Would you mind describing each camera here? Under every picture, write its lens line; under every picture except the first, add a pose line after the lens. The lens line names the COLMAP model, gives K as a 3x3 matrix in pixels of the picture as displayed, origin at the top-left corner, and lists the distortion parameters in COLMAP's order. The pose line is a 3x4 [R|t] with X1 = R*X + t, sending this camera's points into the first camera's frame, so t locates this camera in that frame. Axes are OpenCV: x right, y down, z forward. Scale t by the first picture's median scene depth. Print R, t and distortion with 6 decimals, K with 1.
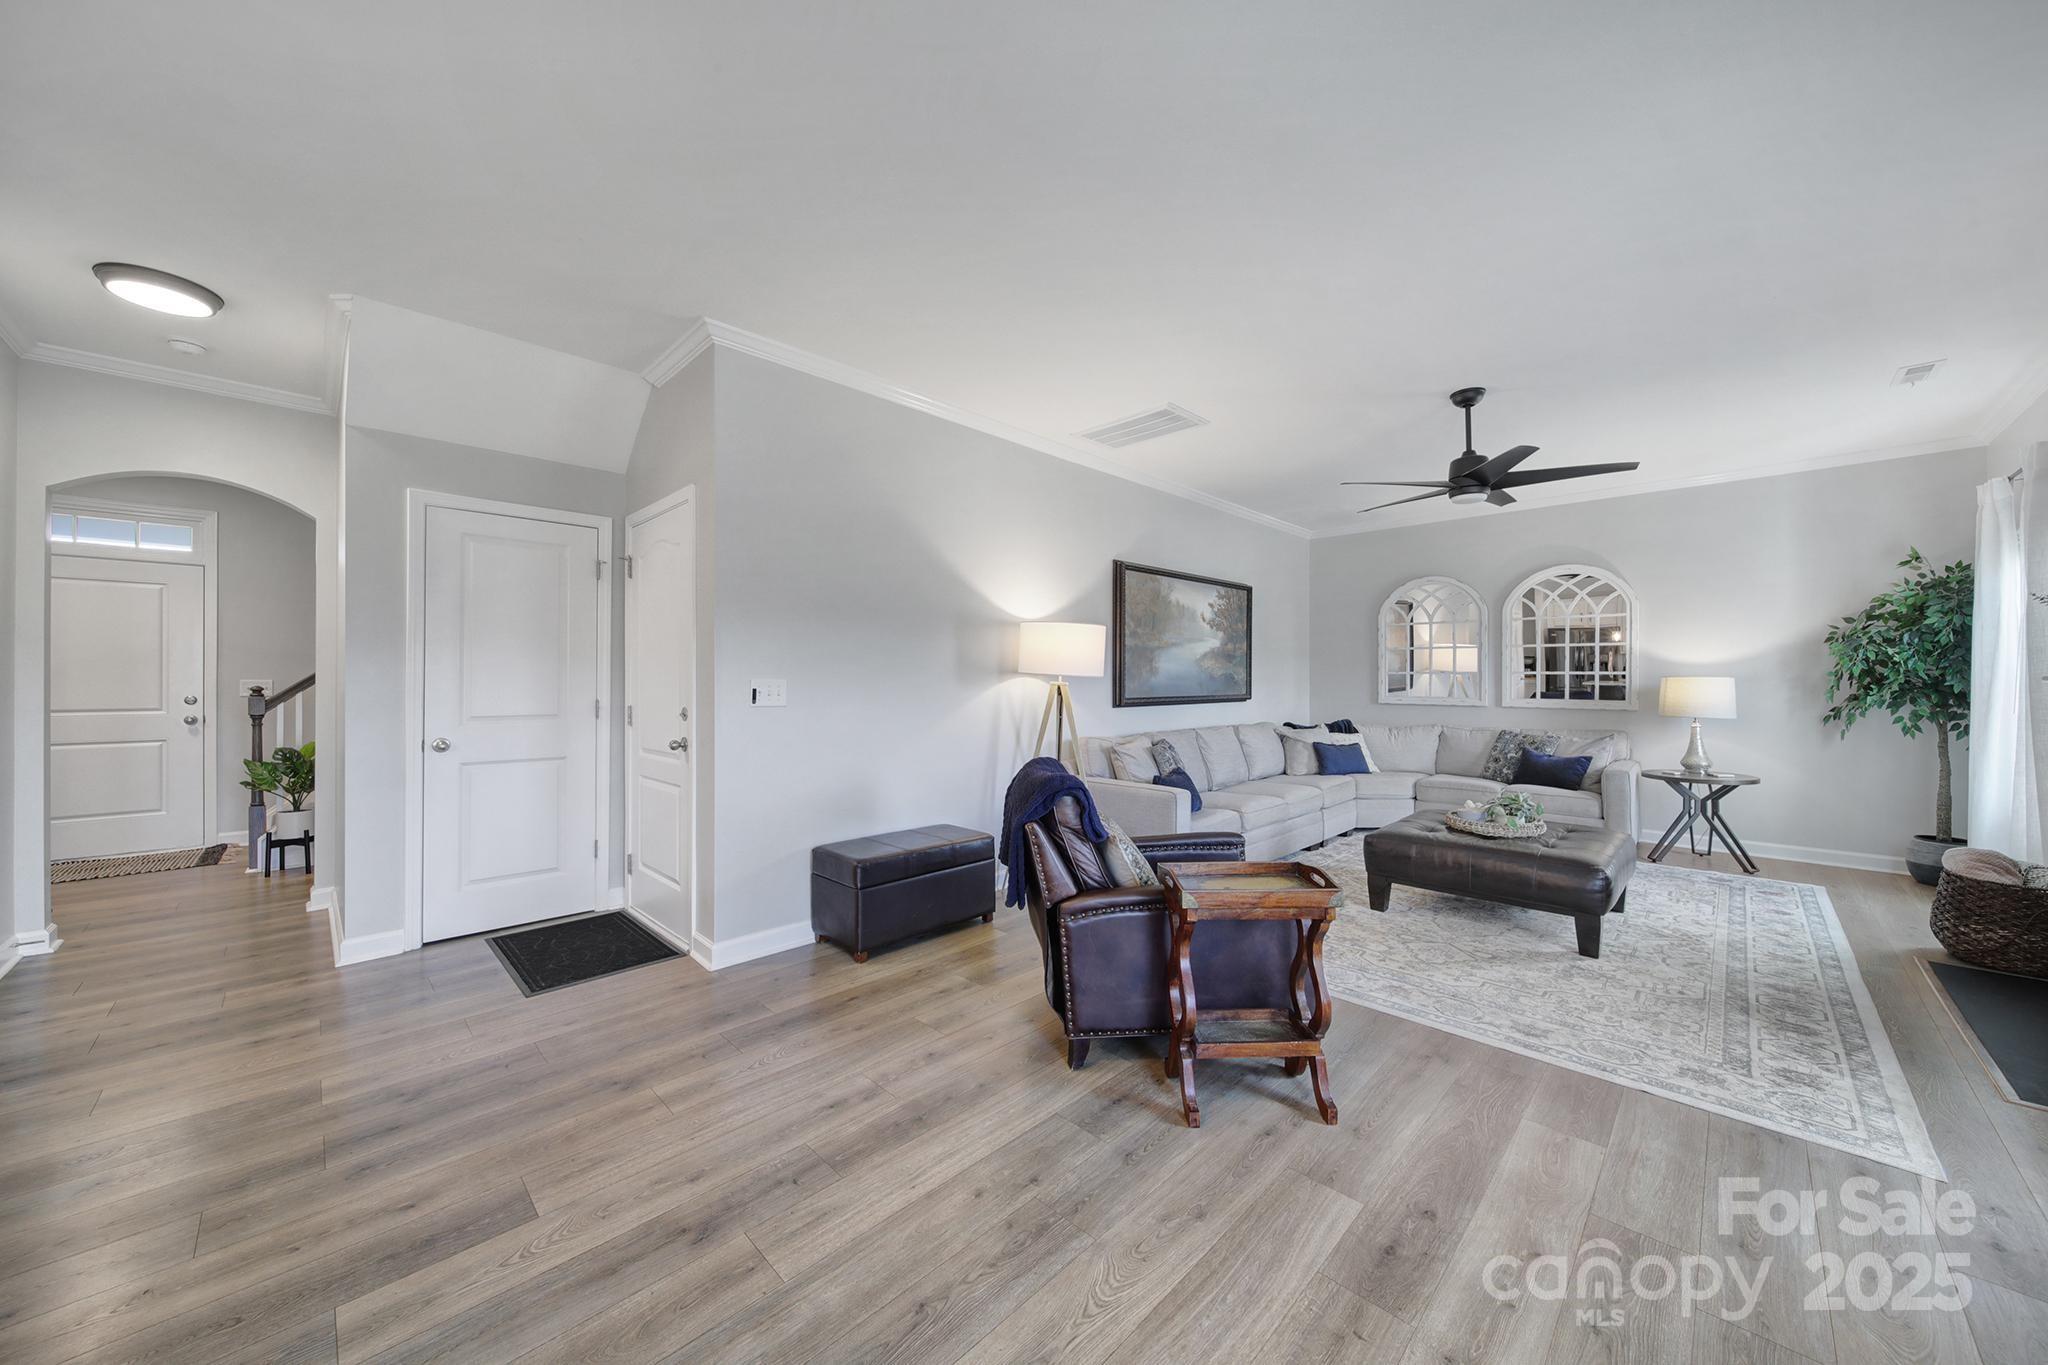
lens RADIAL K [[720.8, 0, 1027.0], [0, 720.8, 677.3], [0, 0, 1]] dist [0.000303, -0.000651]
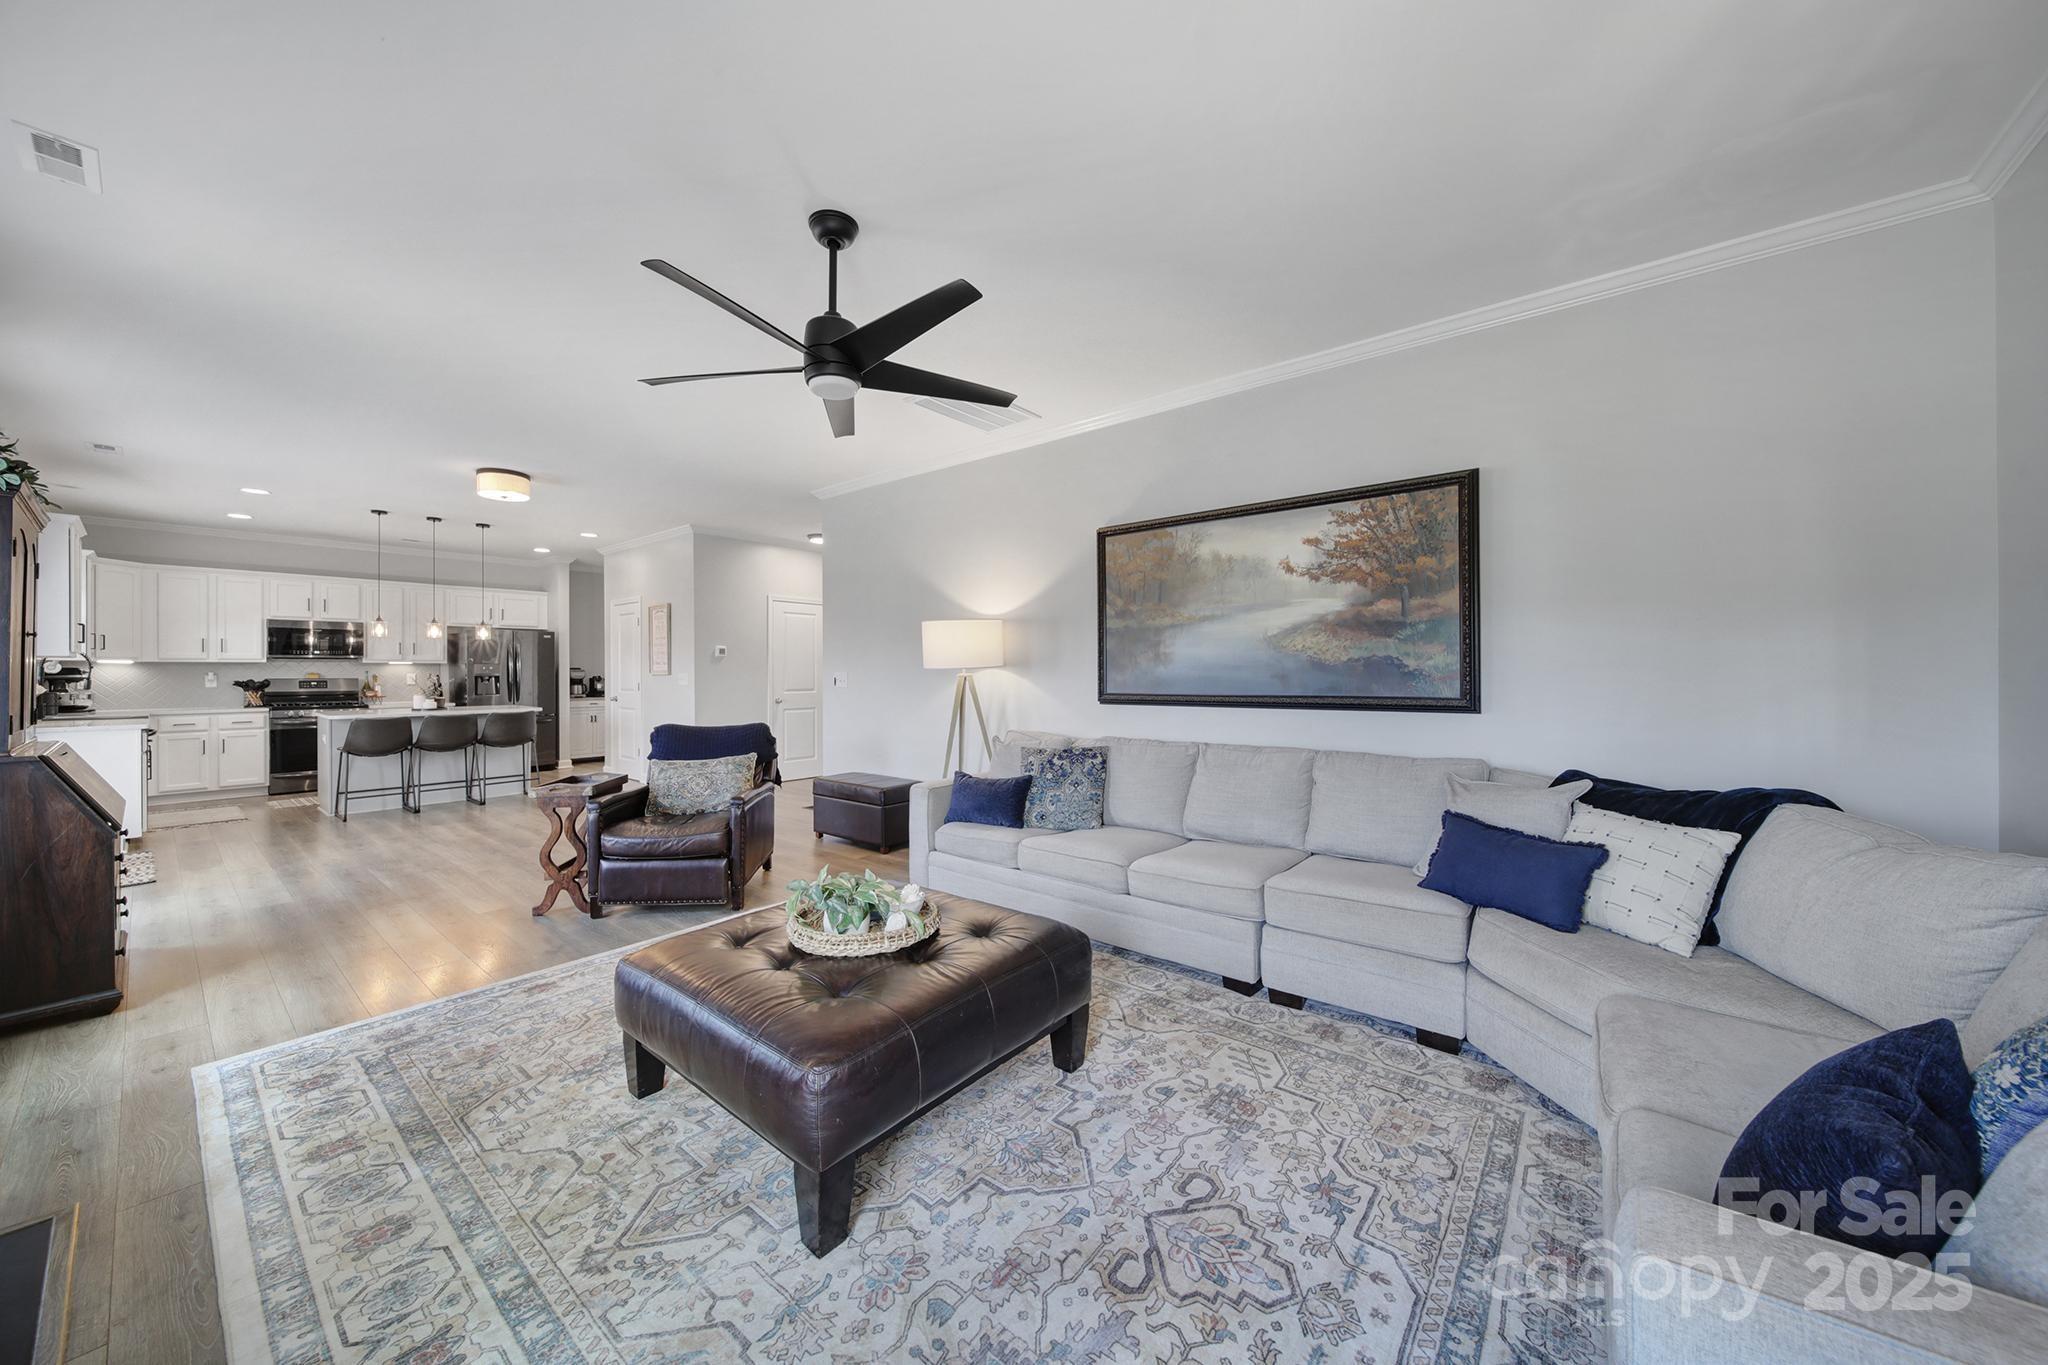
lens RADIAL K [[720.8, 0, 1028.7], [0, 720.8, 673.8], [0, 0, 1]] dist [0.000303, -0.000651]
pose [[0.096305, 0.000180, -0.995352, 0.965236], [0.009583, 0.999953, 0.001108, 0.004803], [0.995306, -0.009645, 0.096299, 0.846207]]
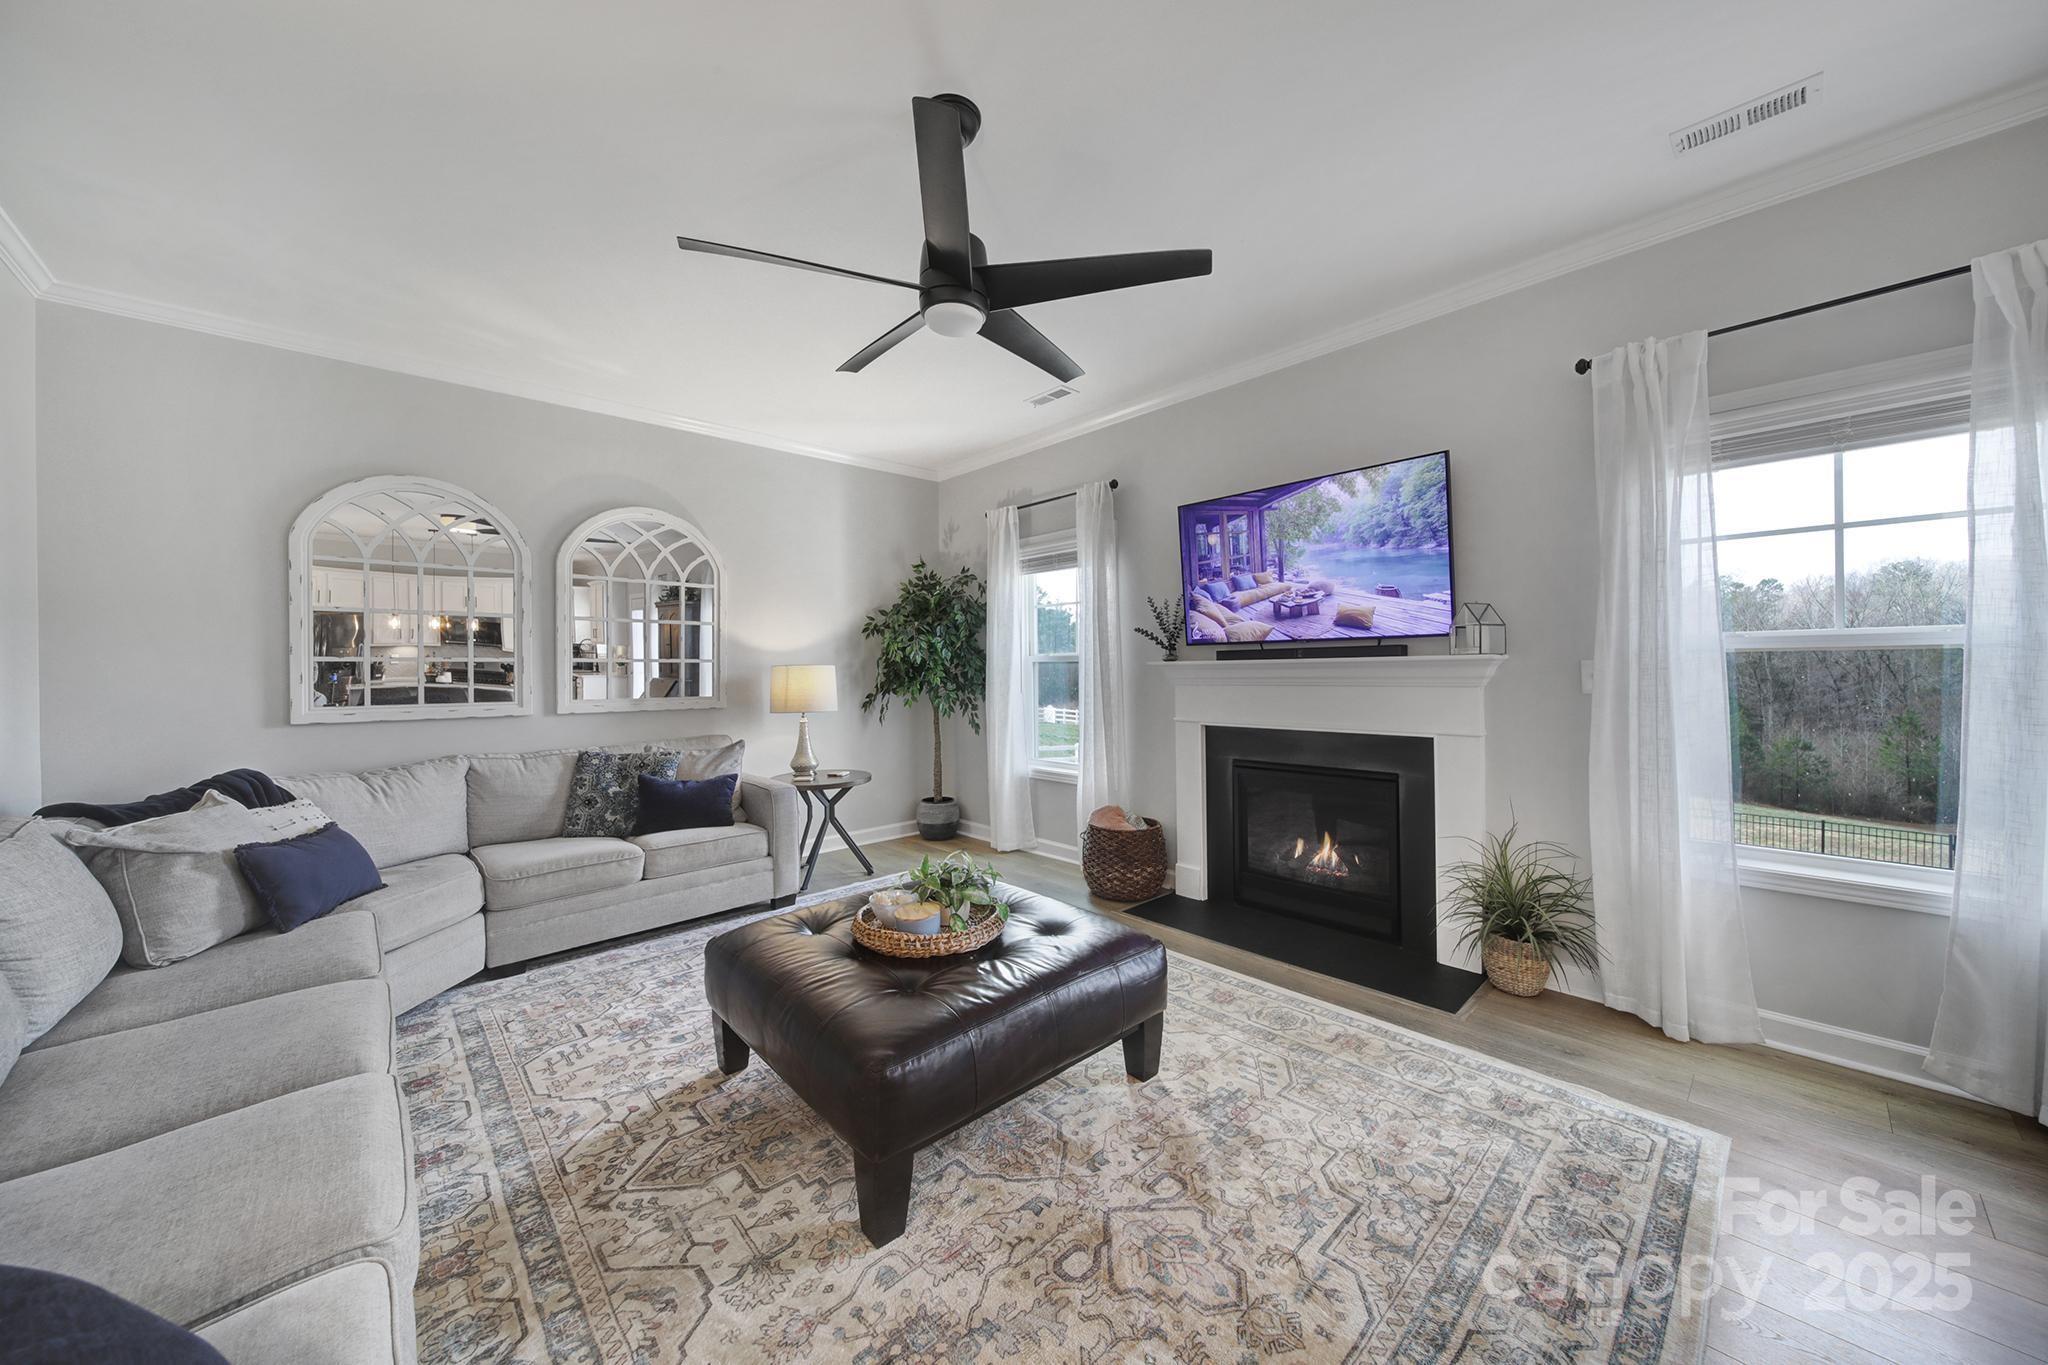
lens RADIAL K [[720.8, 0, 1022.9], [0, 720.8, 675.1], [0, 0, 1]] dist [0.000303, -0.000651]
pose [[0.043369, -0.012204, 0.998985, 0.069948], [0.006257, 0.999909, 0.011943, 0.002498], [-0.999040, 0.005732, 0.043441, 0.710075]]
